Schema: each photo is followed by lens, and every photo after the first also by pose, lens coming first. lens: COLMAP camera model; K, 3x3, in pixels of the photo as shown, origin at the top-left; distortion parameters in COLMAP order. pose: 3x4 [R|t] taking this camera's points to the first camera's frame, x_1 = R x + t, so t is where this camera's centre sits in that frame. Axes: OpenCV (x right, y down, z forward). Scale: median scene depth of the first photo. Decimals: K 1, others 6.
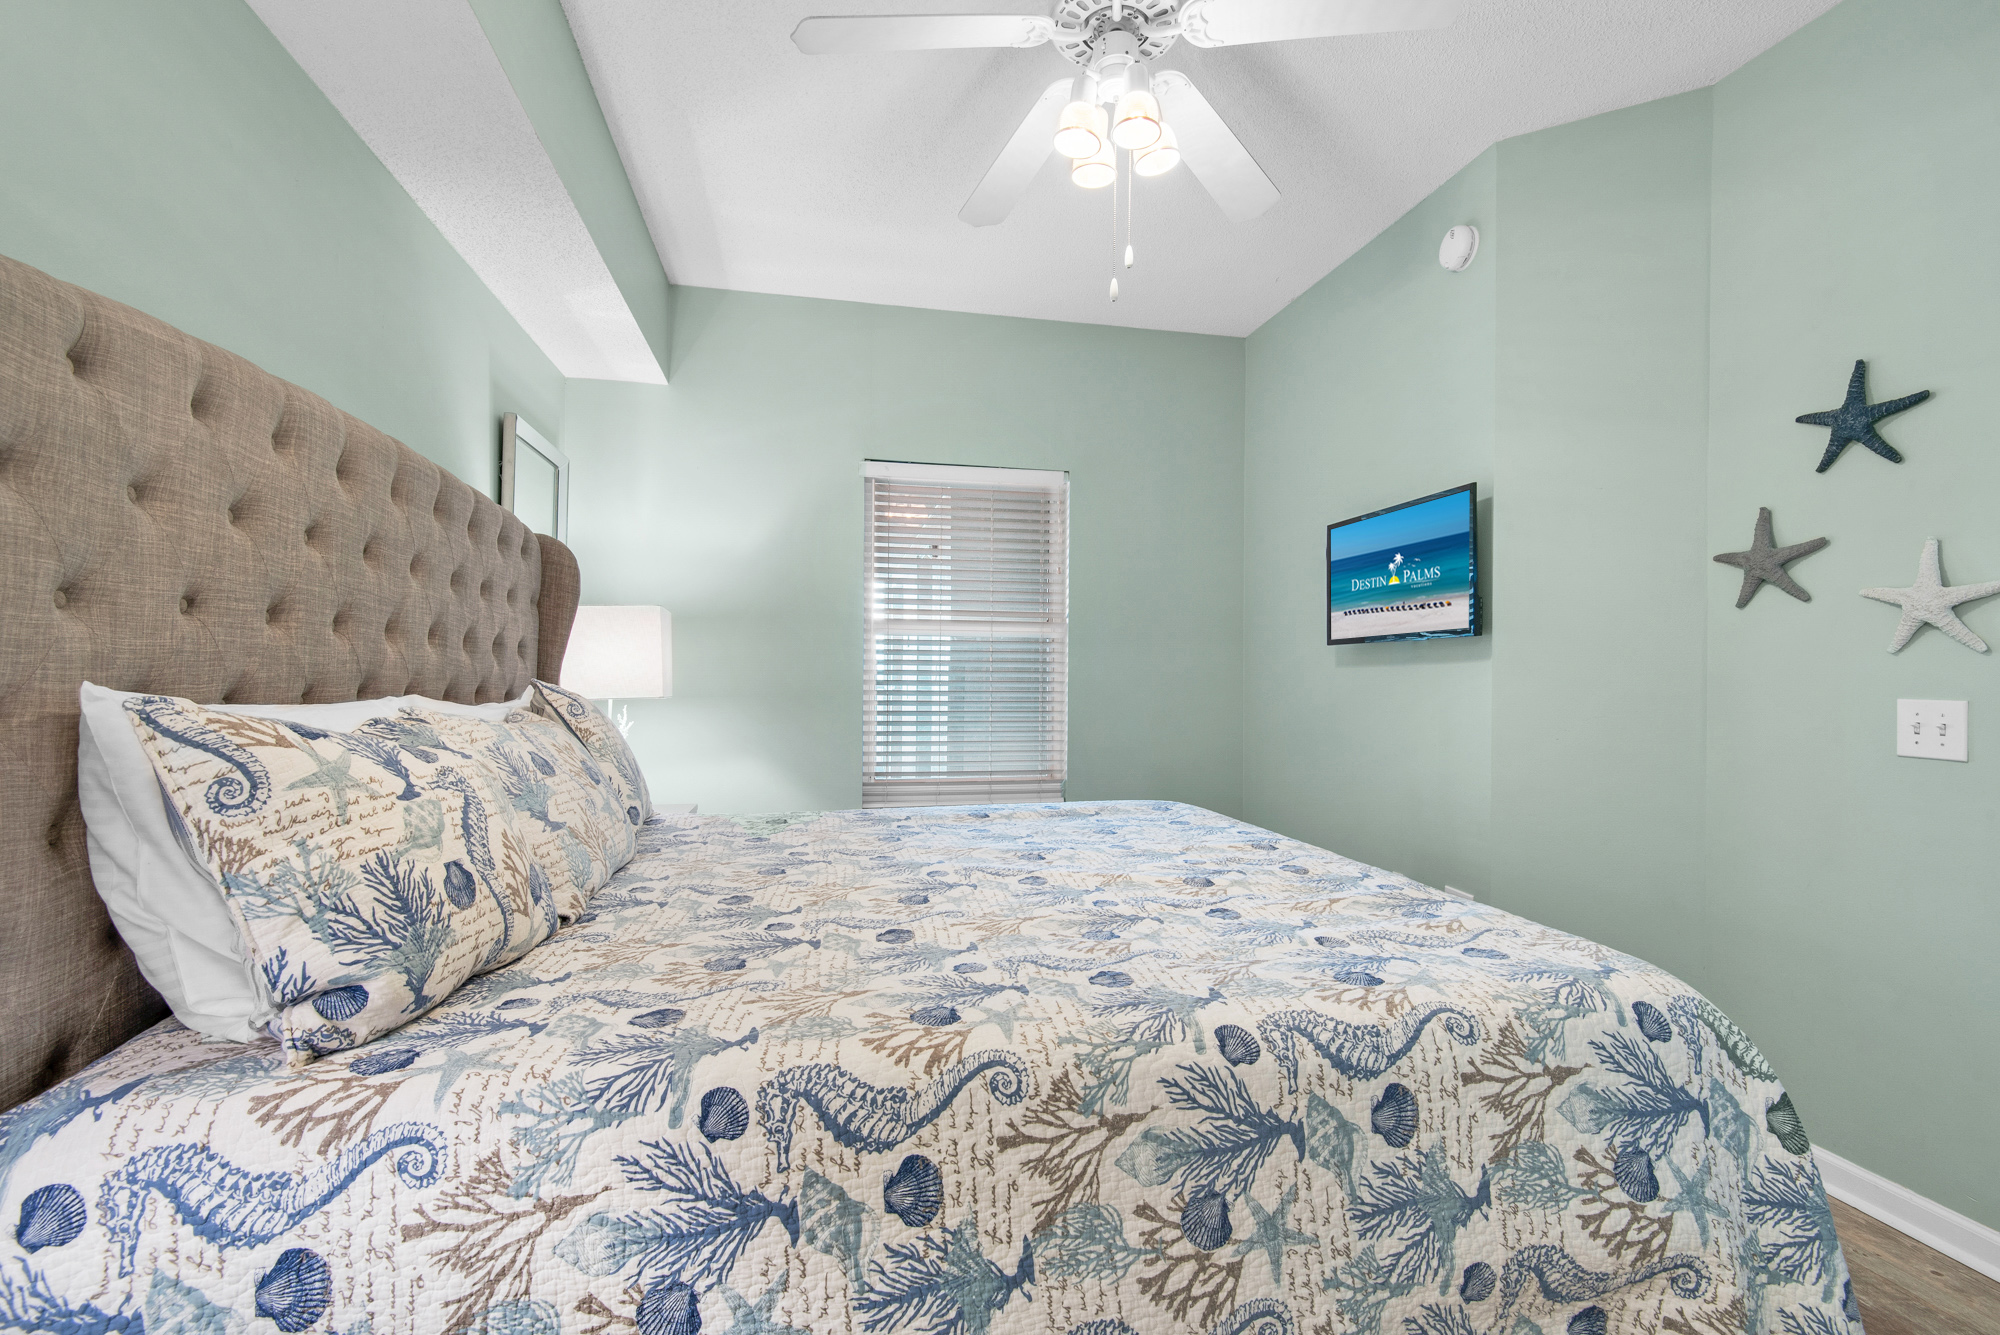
lens RADIAL K [[926.7, 0, 1007.4], [0, 926.7, 665.3], [0, 0, 1]] dist [0.014612, -0.007182]
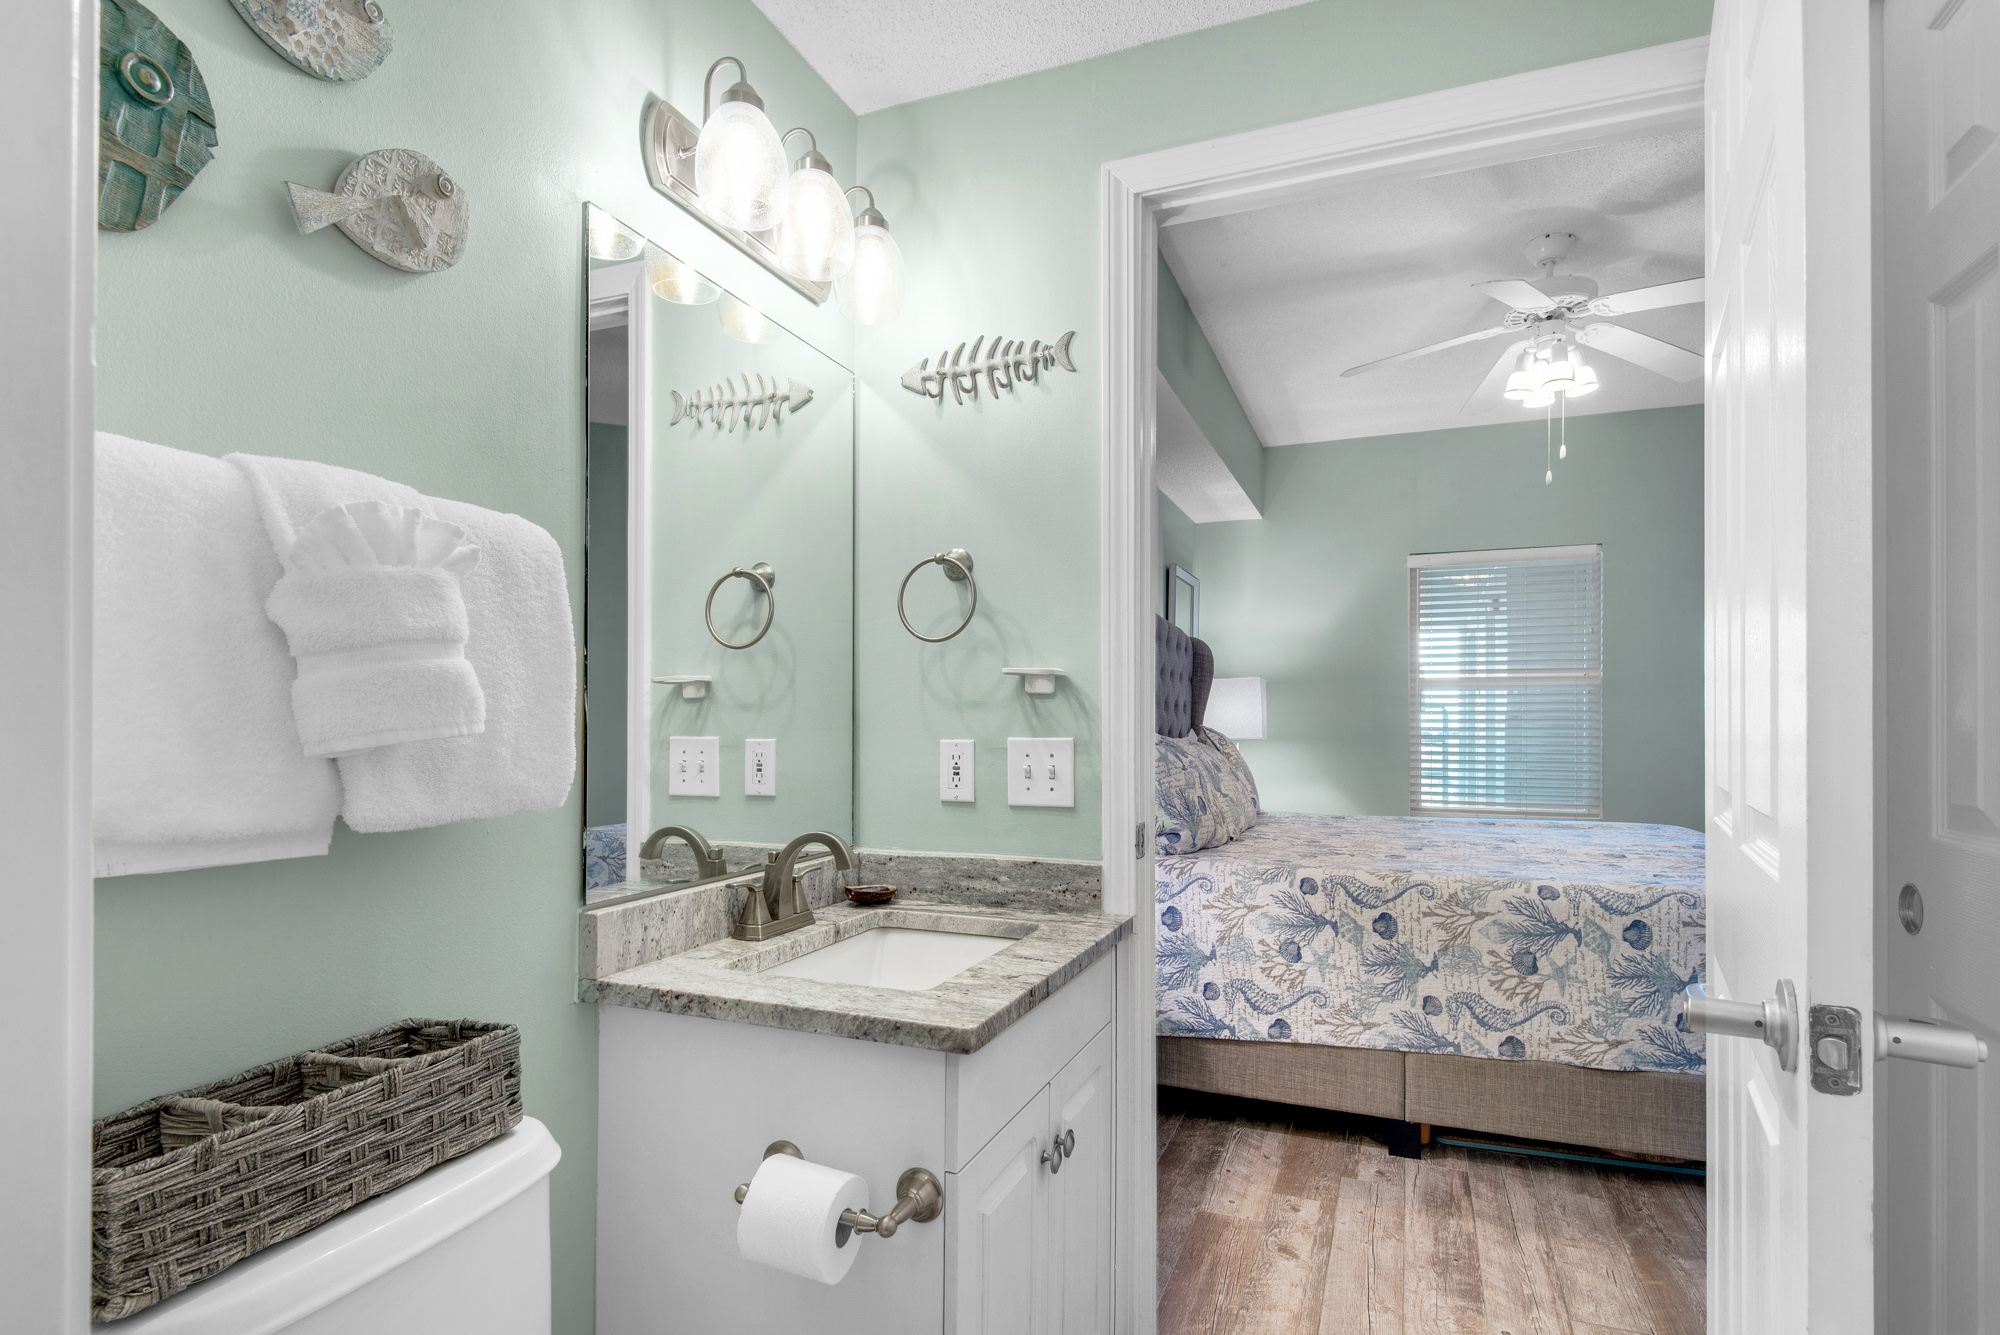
lens RADIAL K [[926.7, 0, 1031.1], [0, 926.7, 709.8], [0, 0, 1]] dist [0.014612, -0.007182]
pose [[0.837866, -0.010712, -0.545771, 0.446091], [0.007932, 0.999941, -0.007449, -0.008100], [0.545818, 0.001912, 0.837901, -1.531059]]
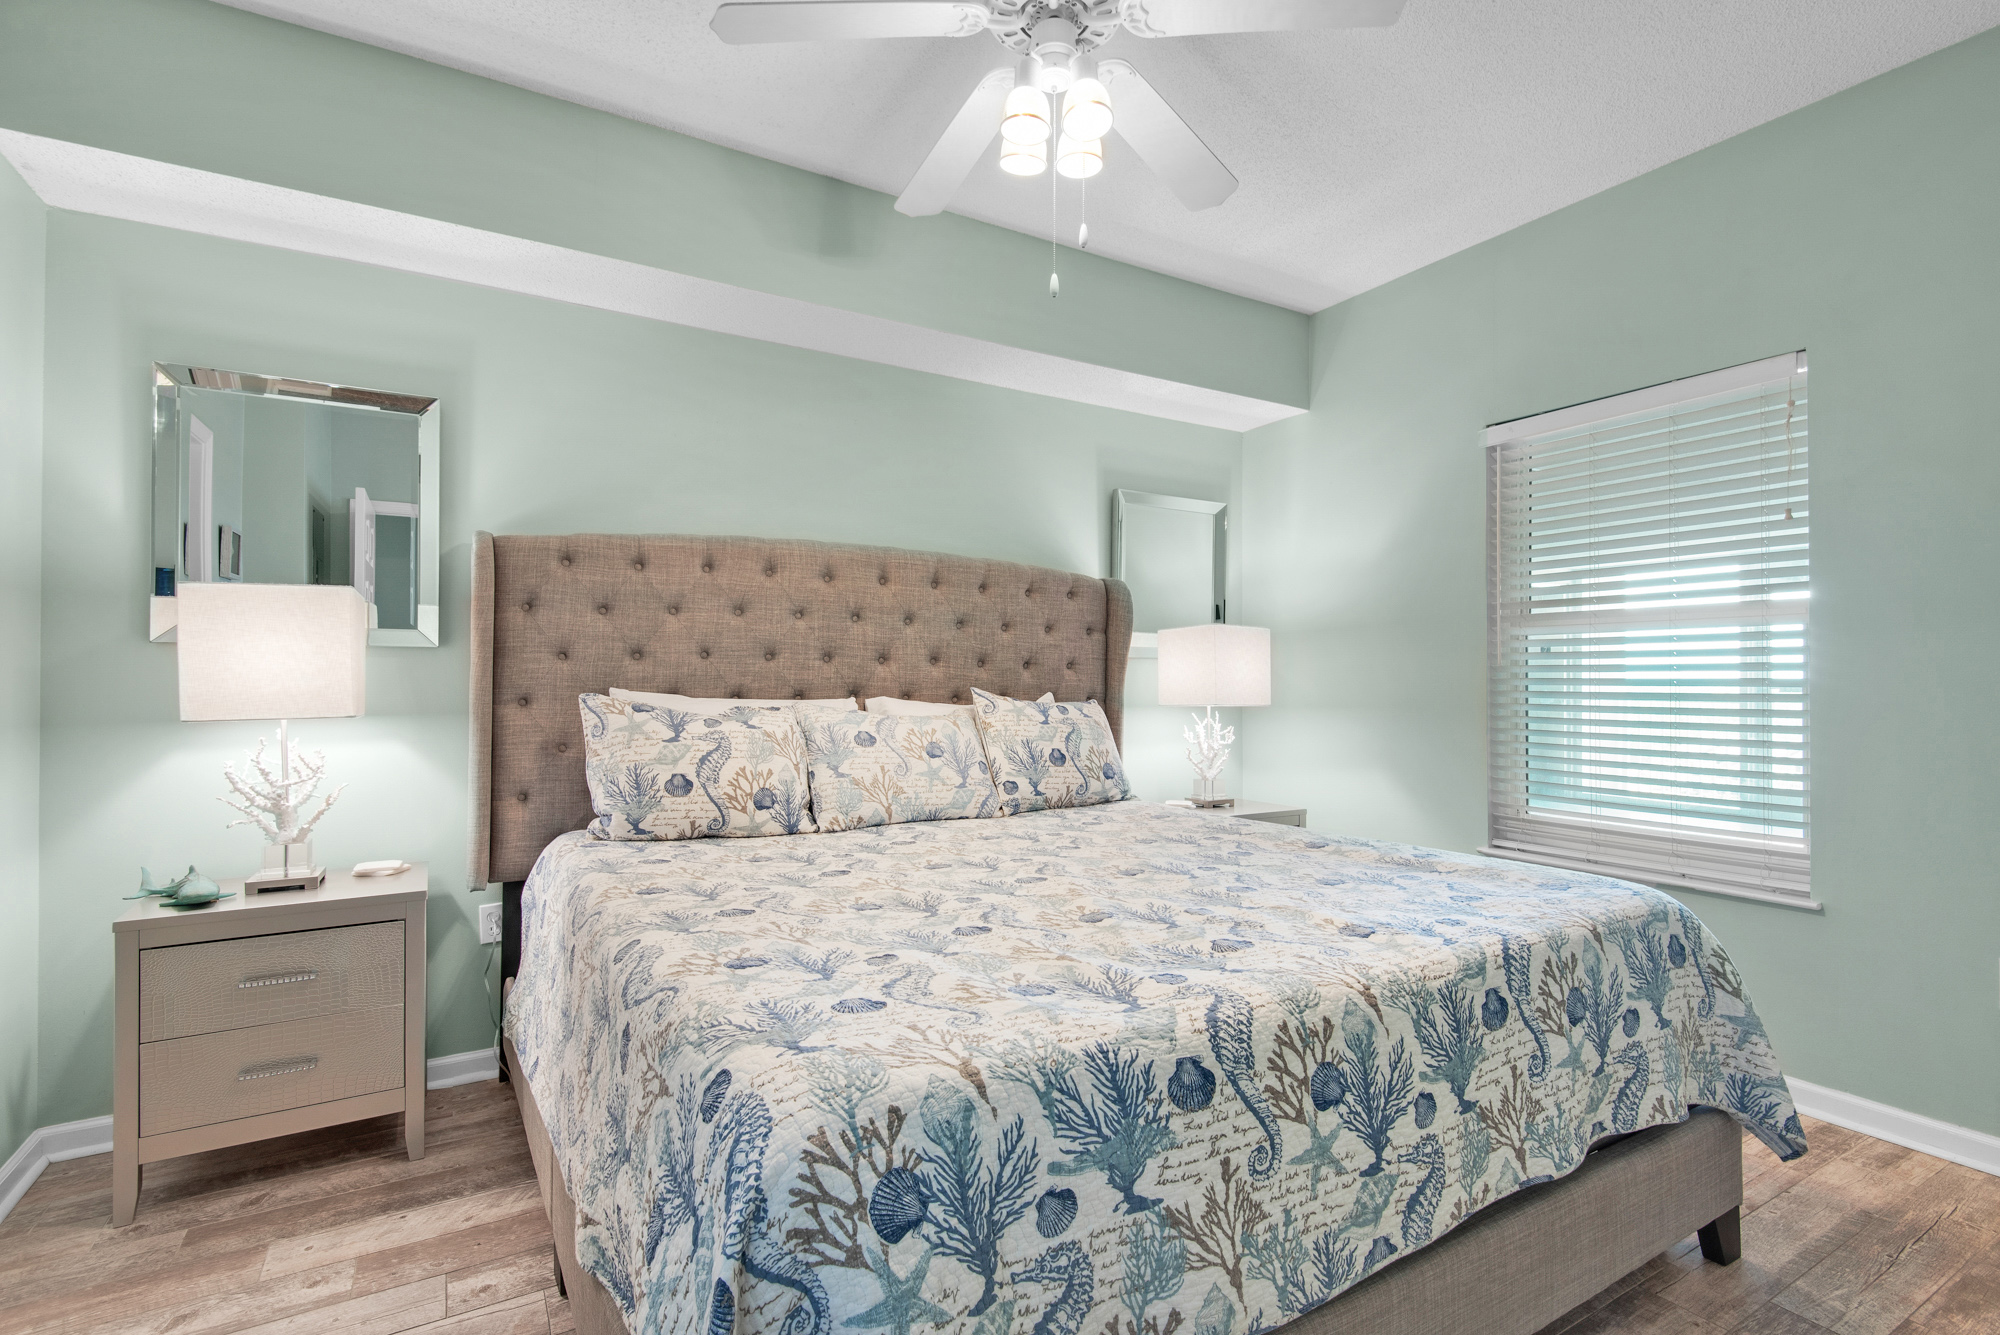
lens RADIAL K [[926.7, 0, 1007.6], [0, 926.7, 682.4], [0, 0, 1]] dist [0.014612, -0.007182]
pose [[0.331675, -0.005260, -0.943379, 1.794045], [0.012586, 0.999920, -0.001150, 0.017504], [0.943310, -0.011492, 0.331715, 1.110923]]
